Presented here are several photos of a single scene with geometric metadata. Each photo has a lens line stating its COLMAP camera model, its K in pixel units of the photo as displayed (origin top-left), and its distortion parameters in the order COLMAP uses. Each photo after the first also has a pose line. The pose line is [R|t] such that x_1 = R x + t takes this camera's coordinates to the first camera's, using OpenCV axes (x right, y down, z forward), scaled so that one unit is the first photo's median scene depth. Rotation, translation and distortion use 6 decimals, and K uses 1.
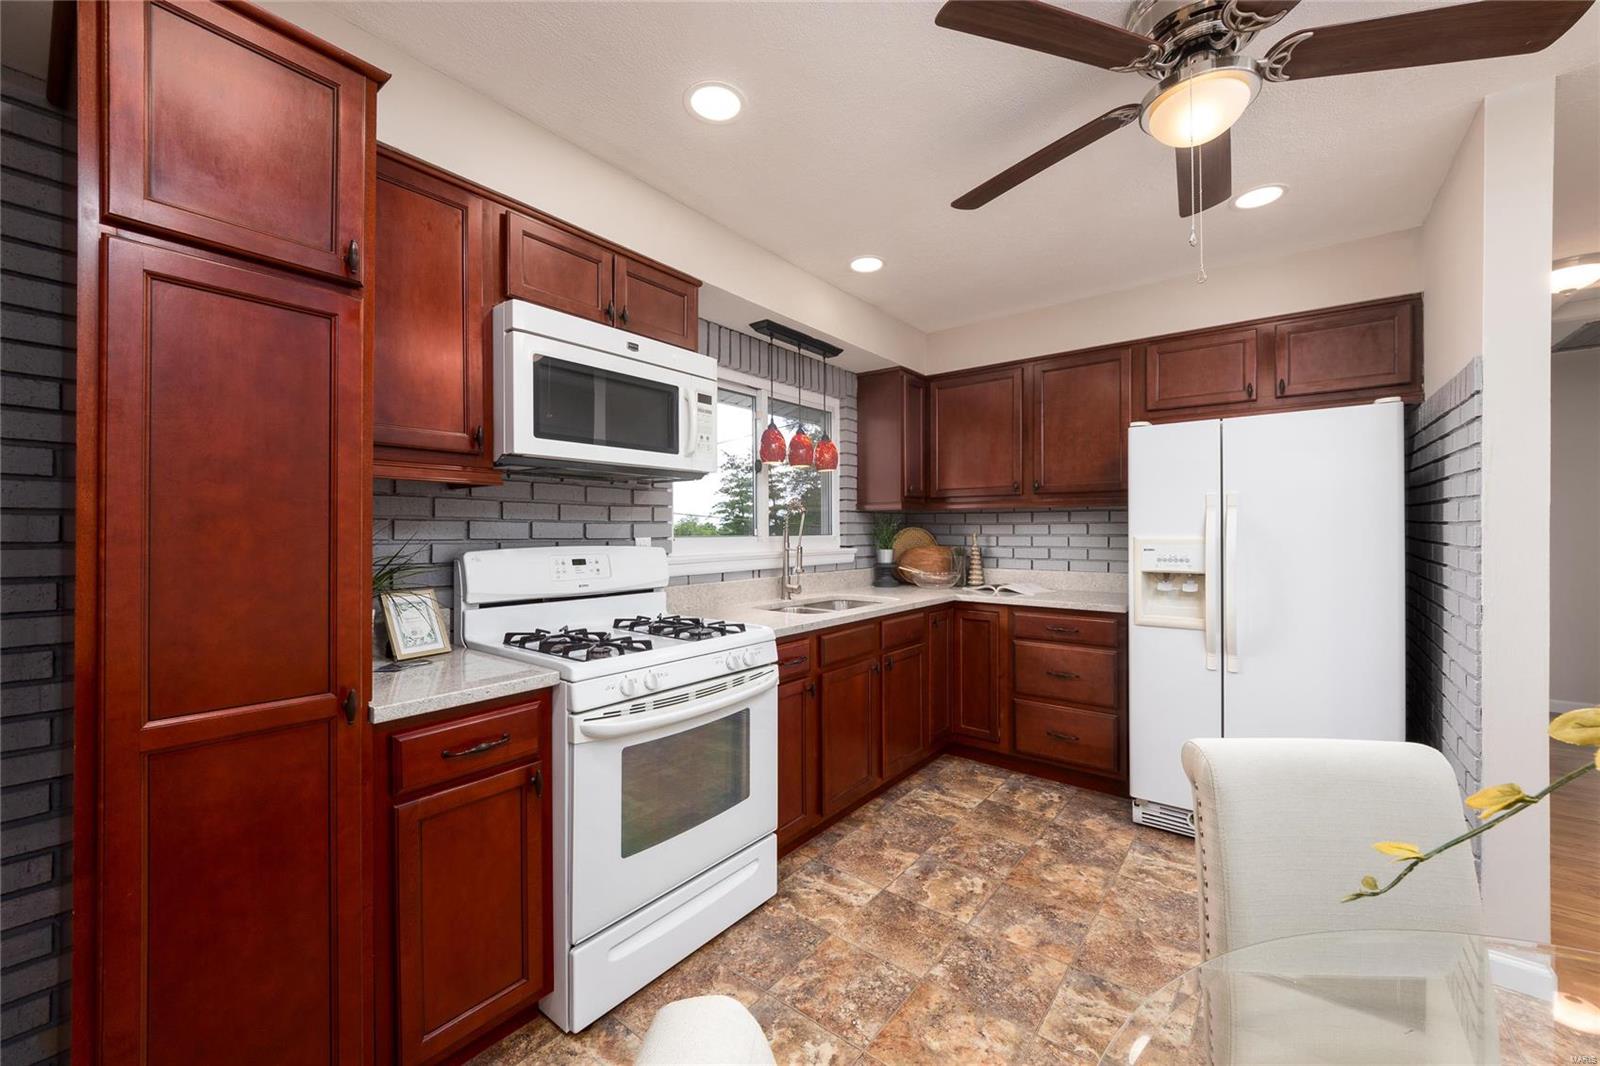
lens RADIAL K [[614.5, 0, 796.9], [0, 614.5, 532.2], [0, 0, 1]] dist [-0.003512, -0.000589]
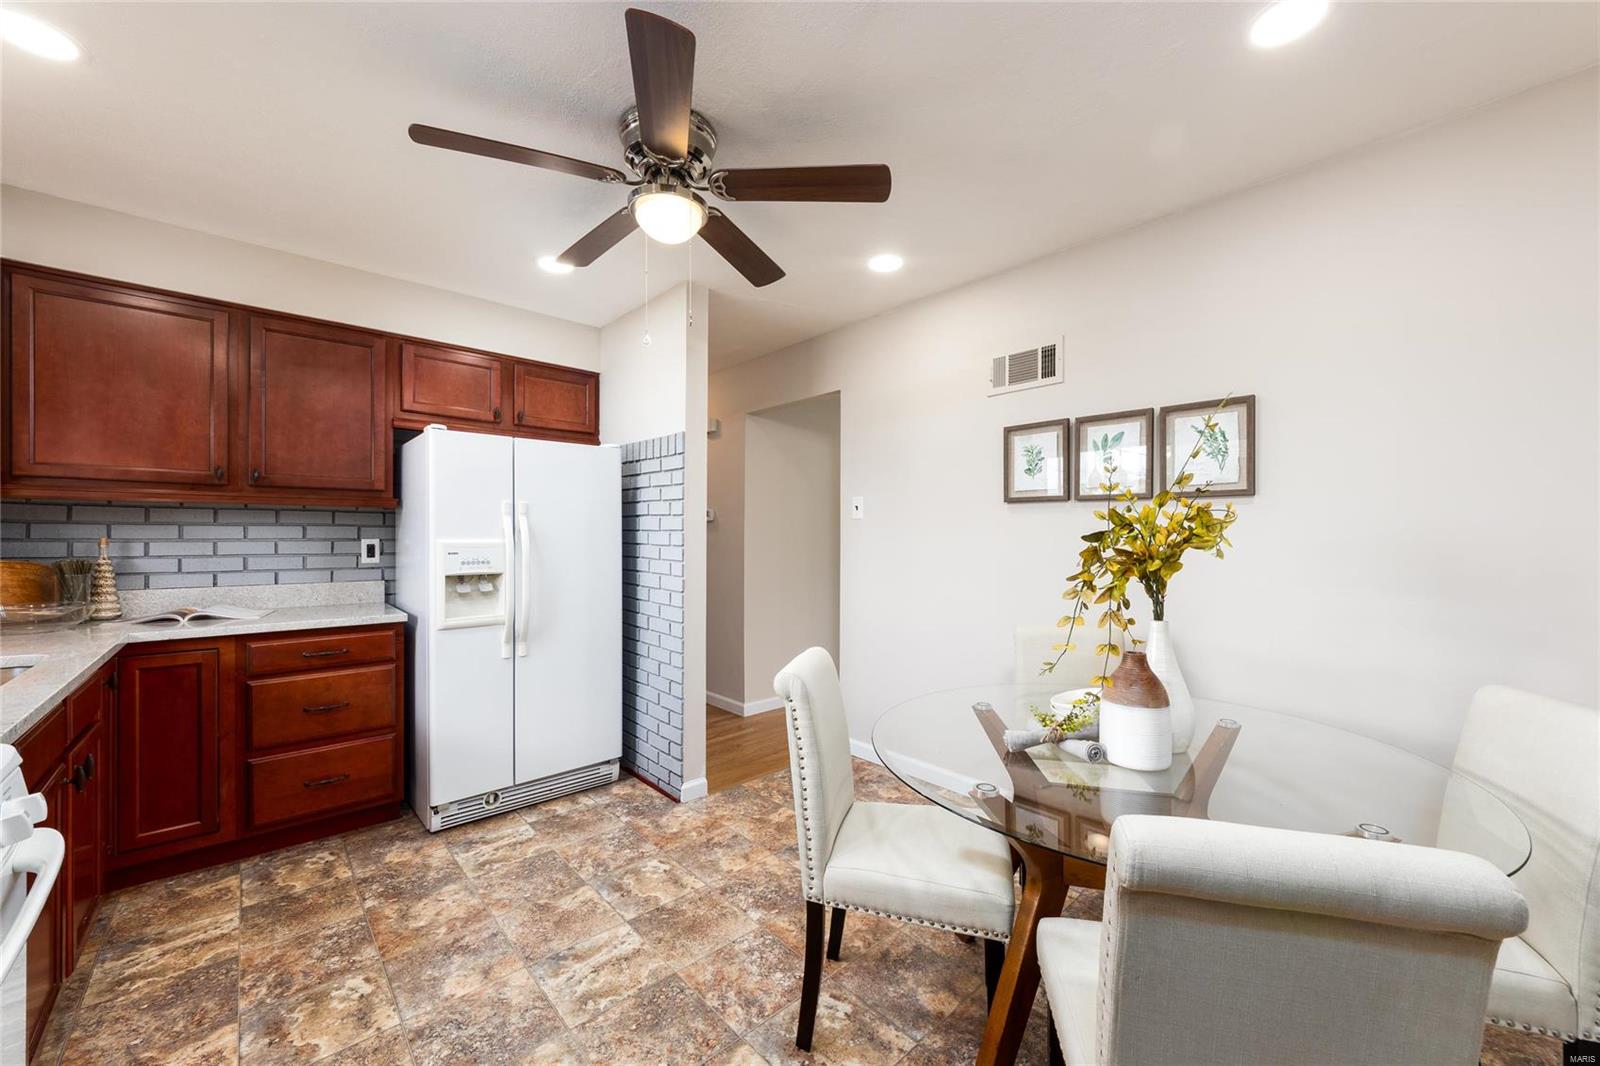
lens RADIAL K [[614.5, 0, 796.8], [0, 614.5, 524.3], [0, 0, 1]] dist [-0.003512, -0.000589]
pose [[0.166503, 0.019994, 0.985838, -0.313206], [0.001437, 0.999788, -0.020520, 0.002782], [-0.986040, 0.004834, 0.166439, 0.253519]]
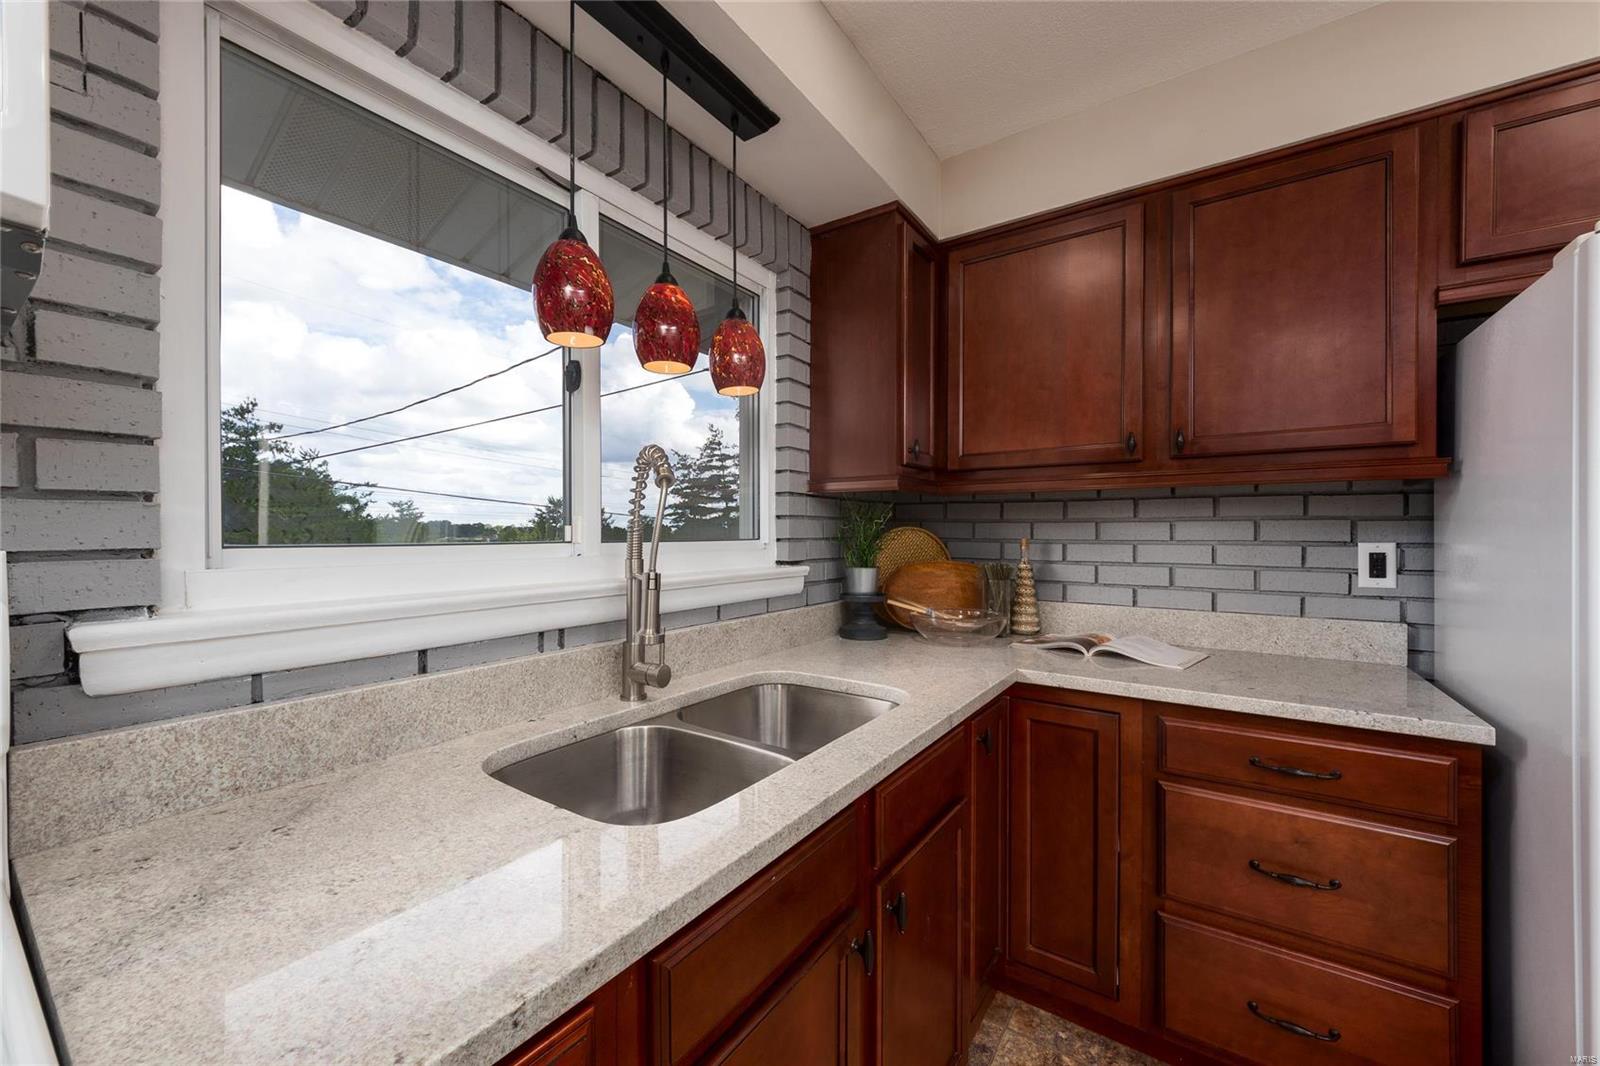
lens RADIAL K [[614.5, 0, 795.1], [0, 614.5, 542.7], [0, 0, 1]] dist [-0.003512, -0.000589]
pose [[0.997508, 0.003169, 0.070478, 0.068267], [-0.004064, 0.999913, 0.012549, 0.000062], [-0.070432, -0.012804, 0.997434, 0.667962]]
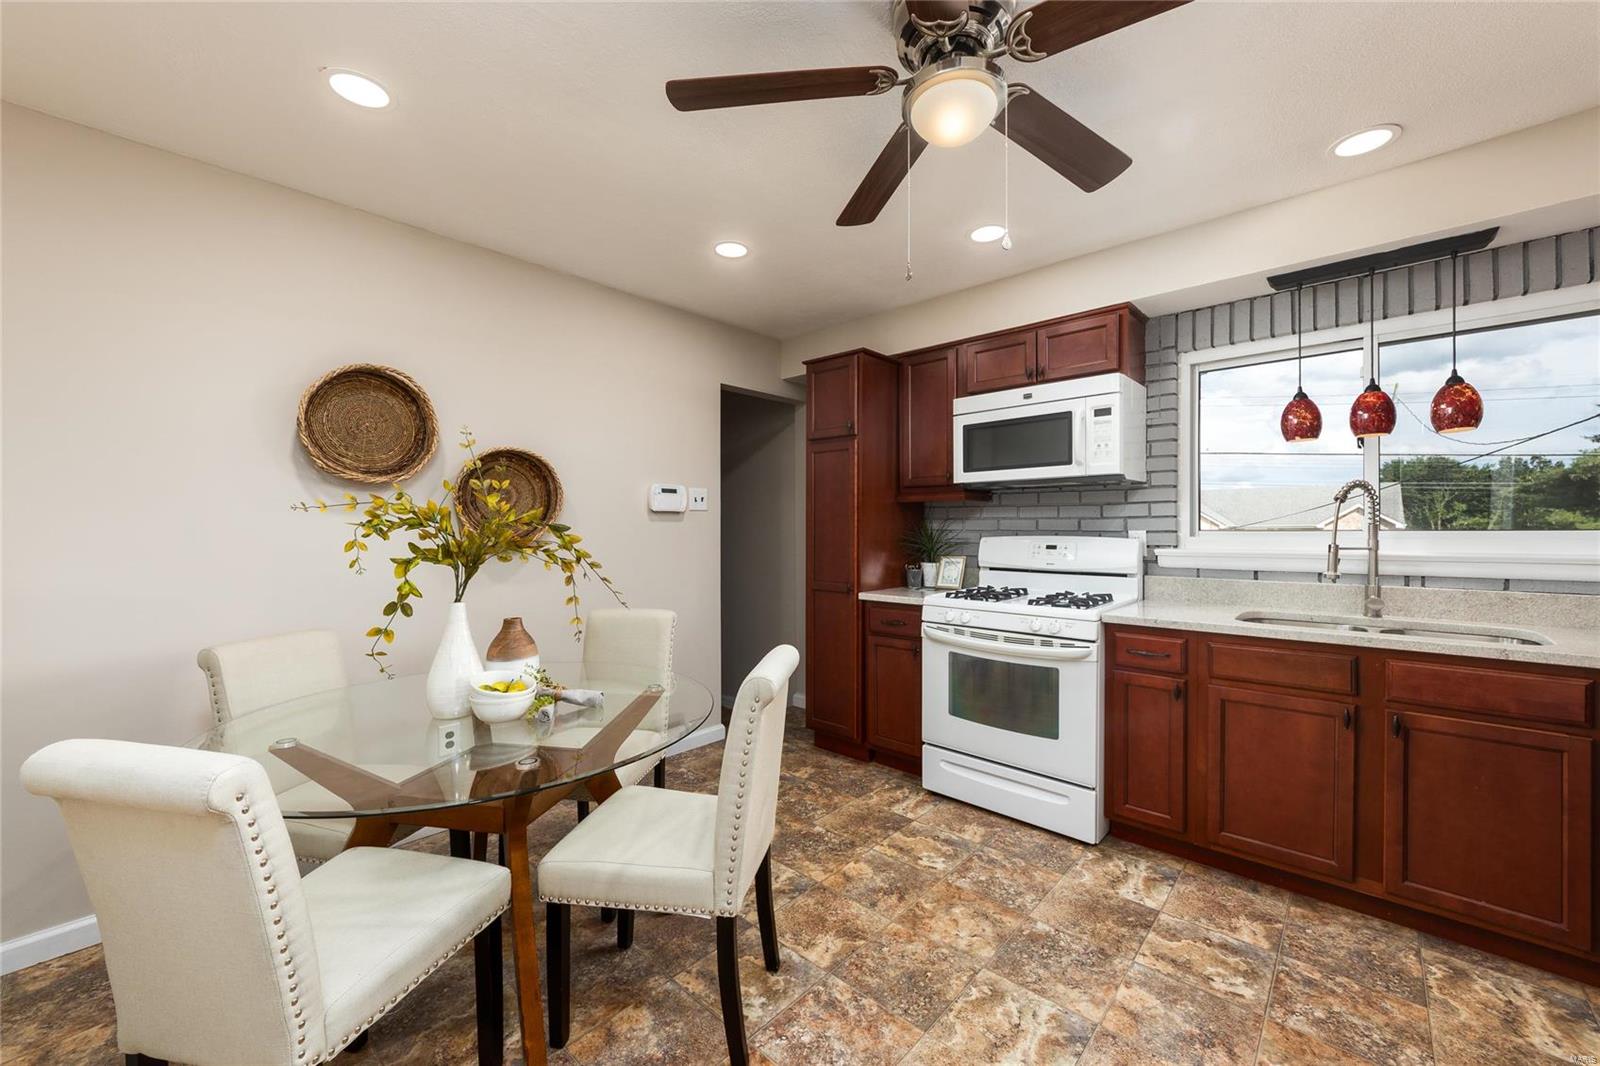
lens RADIAL K [[614.5, 0, 814.5], [0, 614.5, 537.4], [0, 0, 1]] dist [-0.003512, -0.000589]
pose [[-0.050904, 0.016997, -0.998559, 0.852974], [0.001674, 0.999855, 0.016934, 0.000872], [0.998702, -0.000809, -0.050925, 0.415043]]
